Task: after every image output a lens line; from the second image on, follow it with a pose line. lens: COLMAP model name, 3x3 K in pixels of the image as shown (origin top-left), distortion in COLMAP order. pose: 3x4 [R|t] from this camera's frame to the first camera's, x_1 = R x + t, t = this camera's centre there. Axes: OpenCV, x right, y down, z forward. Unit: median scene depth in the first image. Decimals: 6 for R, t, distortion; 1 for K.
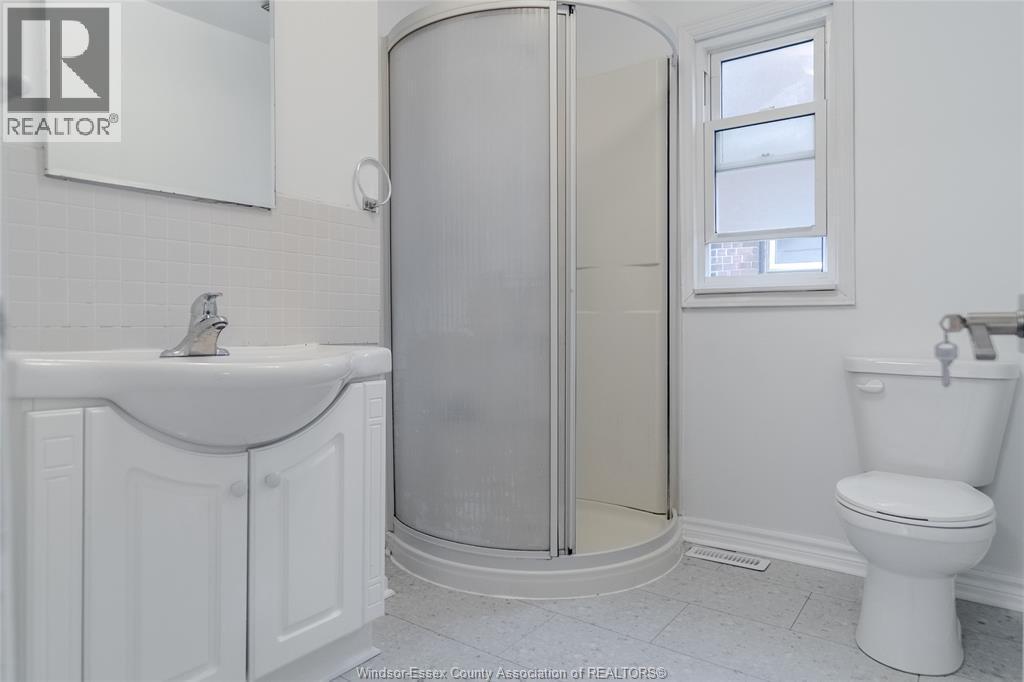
lens RADIAL K [[646.9, 0, 530.0], [0, 646.9, 320.4], [0, 0, 1]] dist [0.020138, -0.002380]
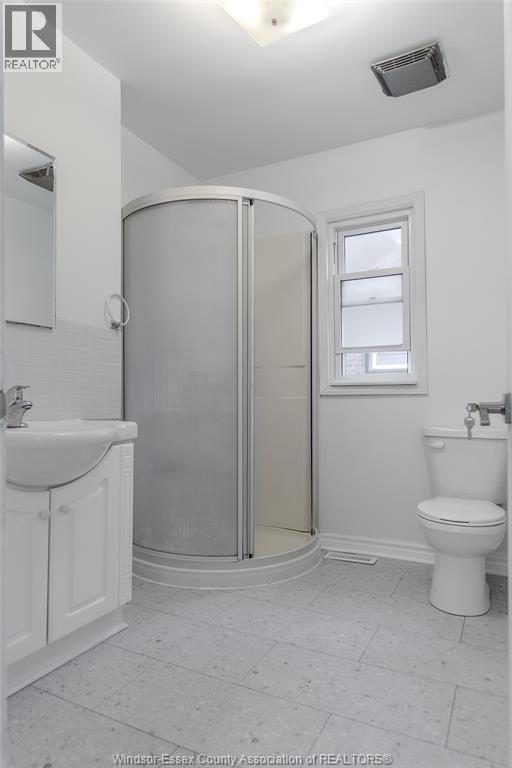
lens RADIAL K [[485.2, 0, 255.1], [0, 485.2, 386.5], [0, 0, 1]] dist [0.020138, -0.002380]
pose [[0.992621, 0.005568, 0.121134, -0.068211], [-0.001794, 0.999510, -0.031235, -0.004505], [-0.121249, 0.030787, 0.992145, -0.141308]]
